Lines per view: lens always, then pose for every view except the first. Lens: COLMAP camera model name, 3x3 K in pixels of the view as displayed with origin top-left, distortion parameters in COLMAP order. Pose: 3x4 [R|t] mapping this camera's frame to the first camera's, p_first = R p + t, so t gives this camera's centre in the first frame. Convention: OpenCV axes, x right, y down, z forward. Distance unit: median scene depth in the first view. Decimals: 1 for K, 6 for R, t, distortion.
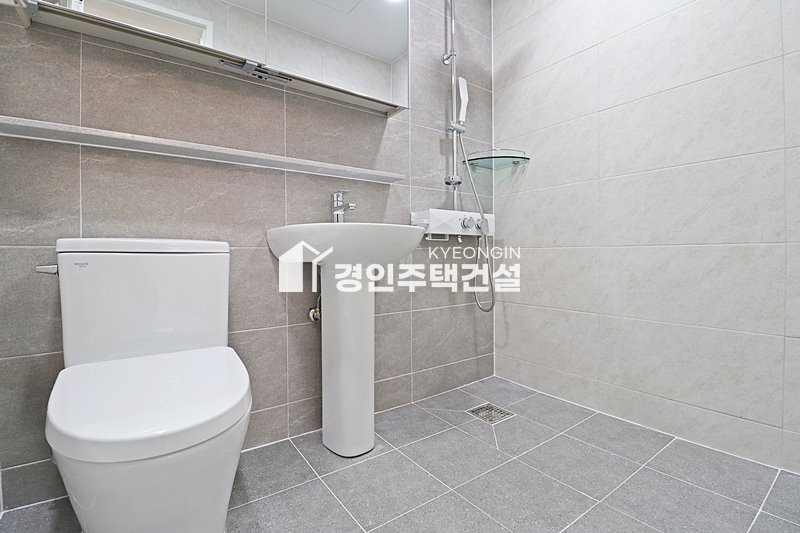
lens RADIAL K [[367.2, 0, 405.8], [0, 367.2, 260.0], [0, 0, 1]] dist [0.000055, -0.012663]
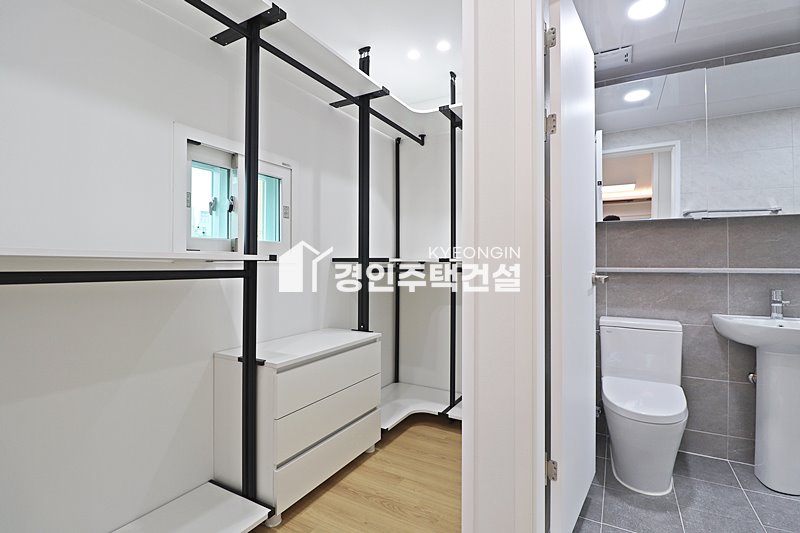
lens RADIAL K [[378.6, 0, 405.7], [0, 378.6, 257.8], [0, 0, 1]] dist [0.002345, -0.013762]
pose [[0.412645, -0.007892, -0.910858, 0.537322], [-0.018287, 0.999689, -0.016946, -0.276315], [0.910708, 0.023649, 0.412372, -0.826316]]
